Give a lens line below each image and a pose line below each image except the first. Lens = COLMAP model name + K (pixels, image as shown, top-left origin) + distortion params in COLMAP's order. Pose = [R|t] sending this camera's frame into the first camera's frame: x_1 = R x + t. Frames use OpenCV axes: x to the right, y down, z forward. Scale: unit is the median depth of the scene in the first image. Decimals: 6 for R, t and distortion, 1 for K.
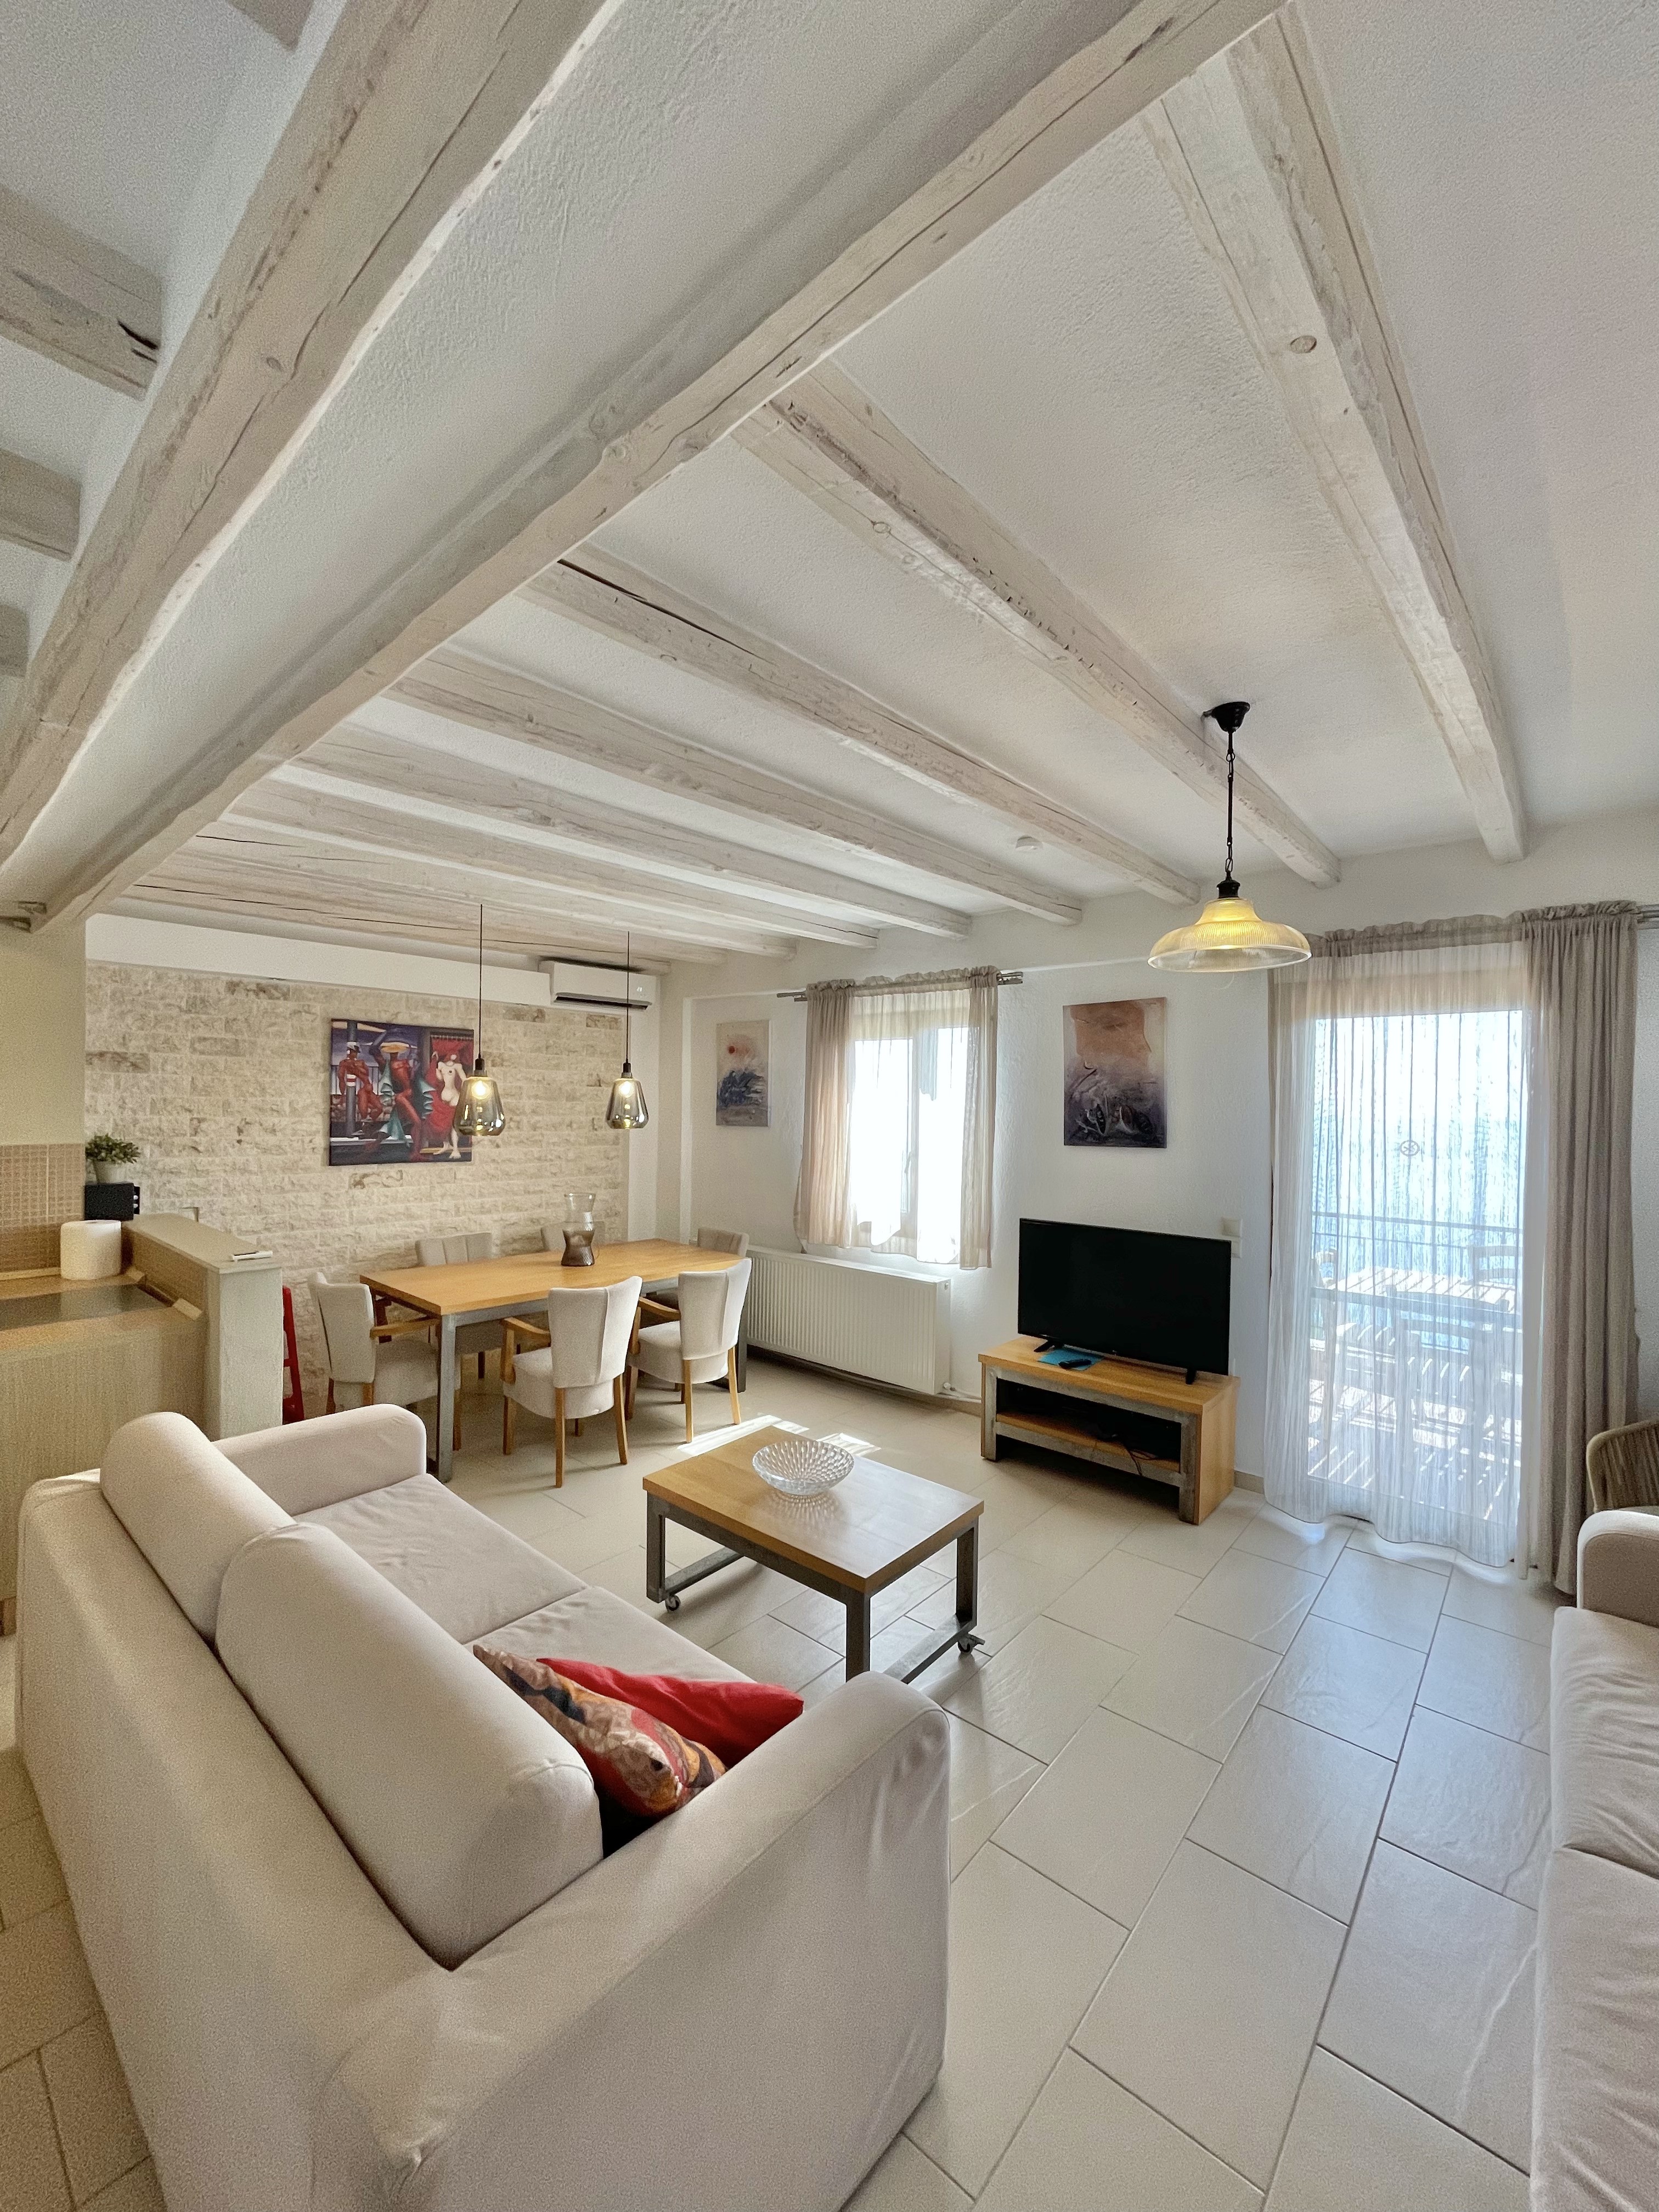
lens RADIAL K [[889.4, 0, 820.3], [0, 889.4, 1107.7], [0, 0, 1]] dist [0.002099, -0.000199]
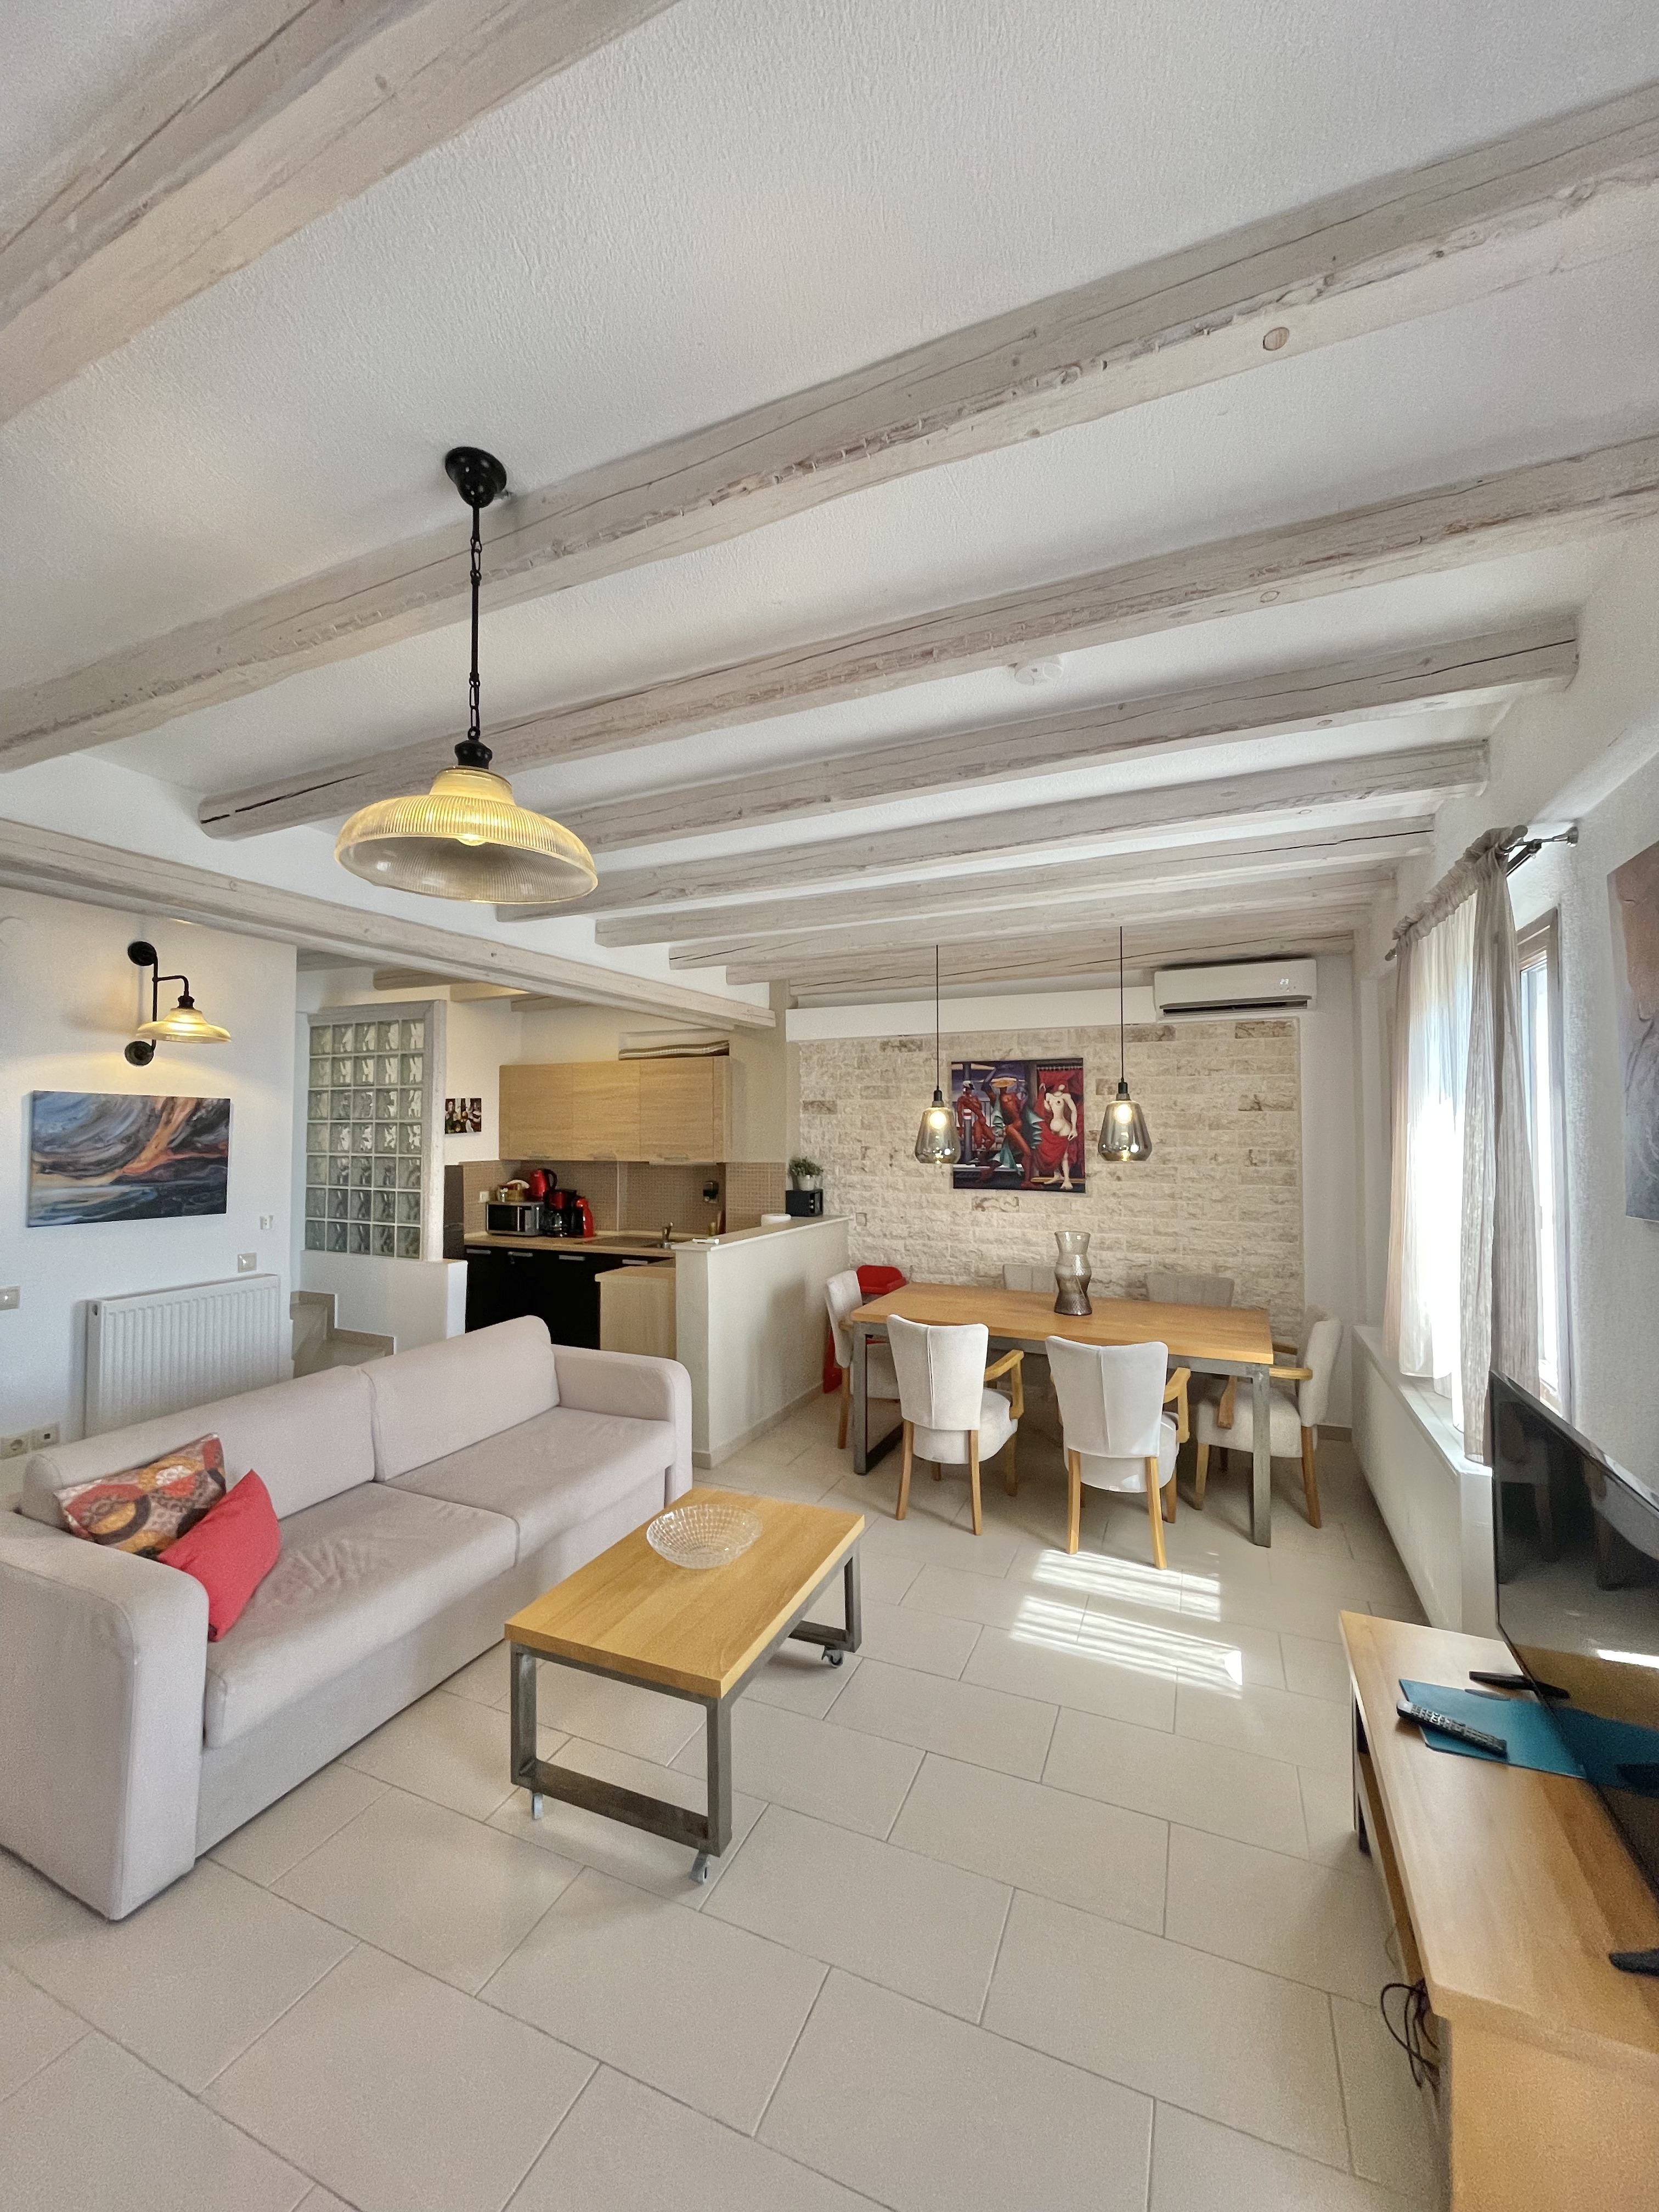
lens RADIAL K [[889.4, 0, 813.4], [0, 889.4, 1106.6], [0, 0, 1]] dist [0.002099, -0.000199]
pose [[0.291299, -0.041200, -0.955744, 0.489783], [0.001662, 0.999092, -0.042562, 0.007277], [0.956631, 0.010810, 0.291103, 0.469371]]
